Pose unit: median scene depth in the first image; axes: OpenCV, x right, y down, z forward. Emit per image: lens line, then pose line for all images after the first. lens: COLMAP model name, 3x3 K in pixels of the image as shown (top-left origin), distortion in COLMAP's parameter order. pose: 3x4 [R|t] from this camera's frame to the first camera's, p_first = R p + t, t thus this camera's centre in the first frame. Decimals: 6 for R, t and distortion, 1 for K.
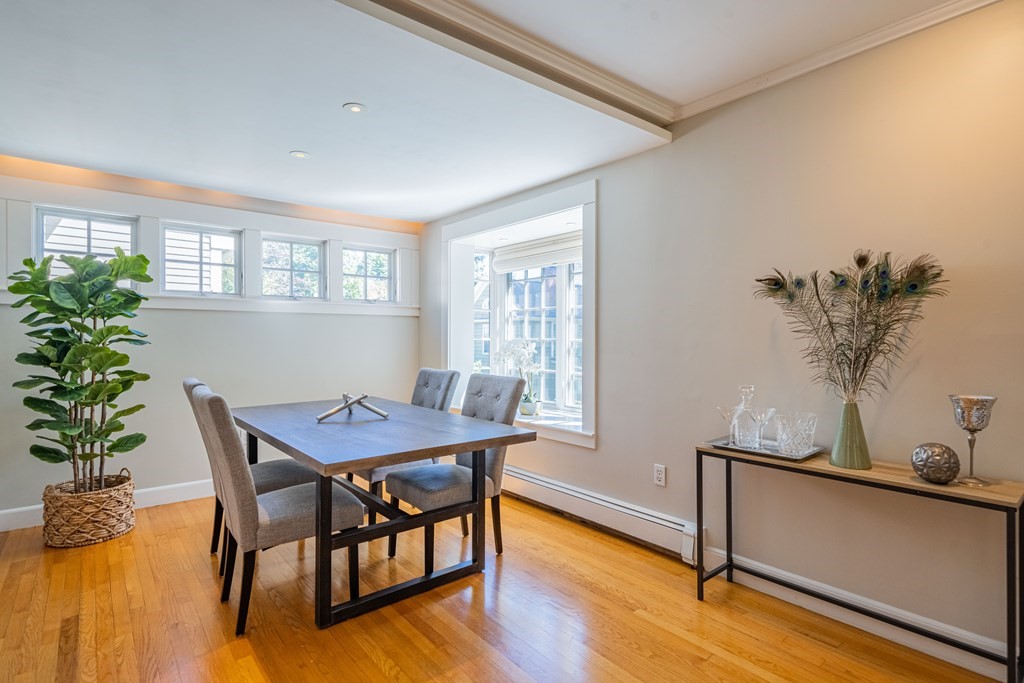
lens RADIAL K [[505.2, 0, 512.0], [0, 505.2, 341.5], [0, 0, 1]] dist [0.000331, 0.000630]
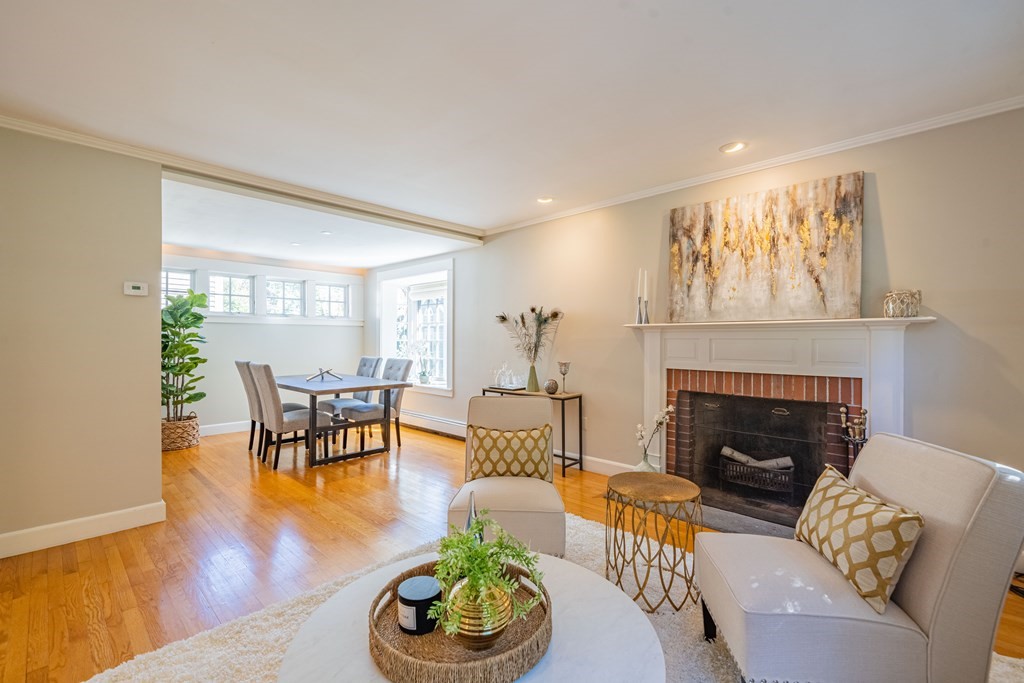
lens RADIAL K [[436.9, 0, 497.7], [0, 436.9, 342.1], [0, 0, 1]] dist [-0.000721, -0.000024]
pose [[0.995640, 0.001136, 0.093272, 0.180540], [-0.001054, 0.999999, -0.000935, 0.003553], [-0.093273, 0.000833, 0.995640, -0.688420]]
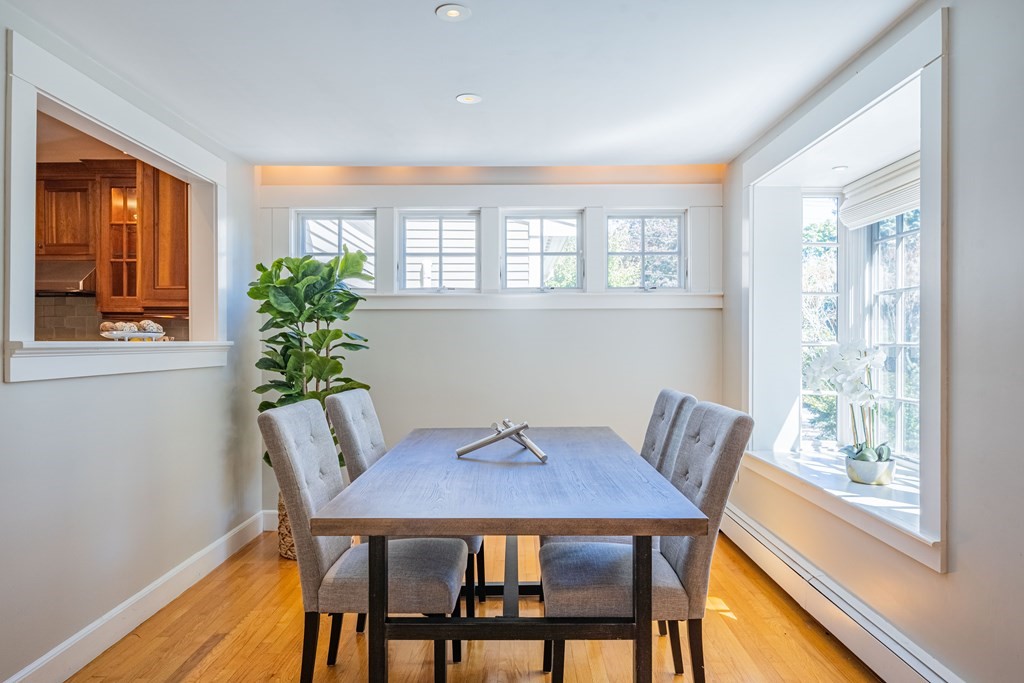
lens RADIAL K [[683.4, 0, 512.0], [0, 683.4, 341.5], [0, 0, 1]] dist [-0.001258, -0.000545]
pose [[0.769093, -0.003529, -0.639127, 0.266538], [-0.001529, 0.999972, -0.007361, -0.000577], [0.639135, 0.006639, 0.769066, 0.245678]]
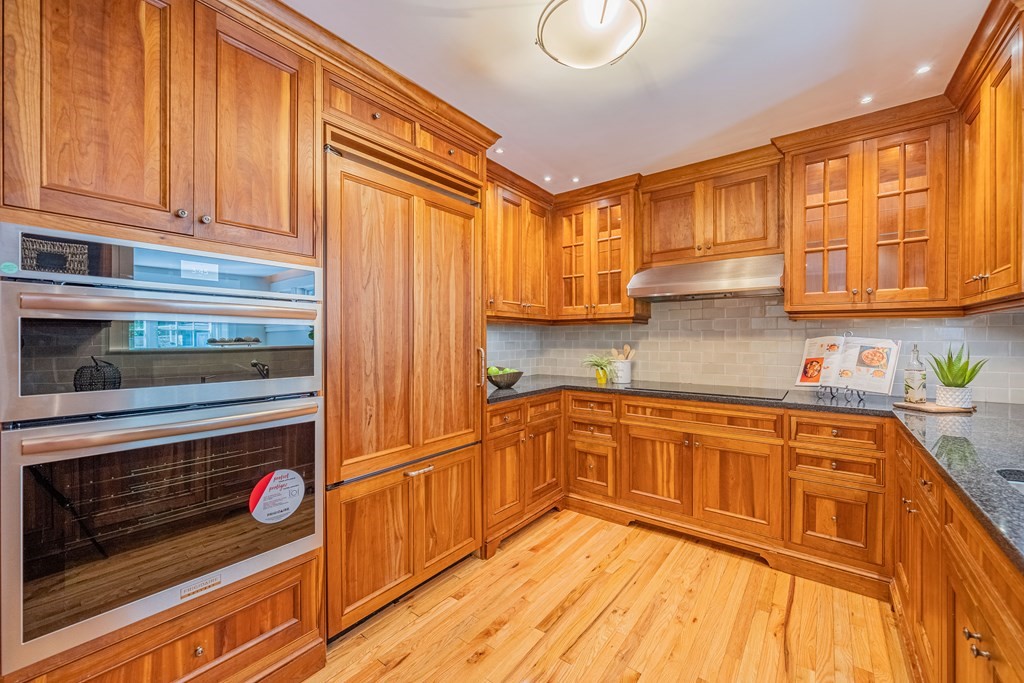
lens RADIAL K [[399.2, 0, 512.0], [0, 399.2, 341.5], [0, 0, 1]] dist [-0.000473, -0.000316]
pose [[0.219847, 0.004990, -0.975522, -0.779846], [-0.003313, 0.999985, 0.004369, -0.020675], [0.975529, 0.002271, 0.219860, 0.136727]]
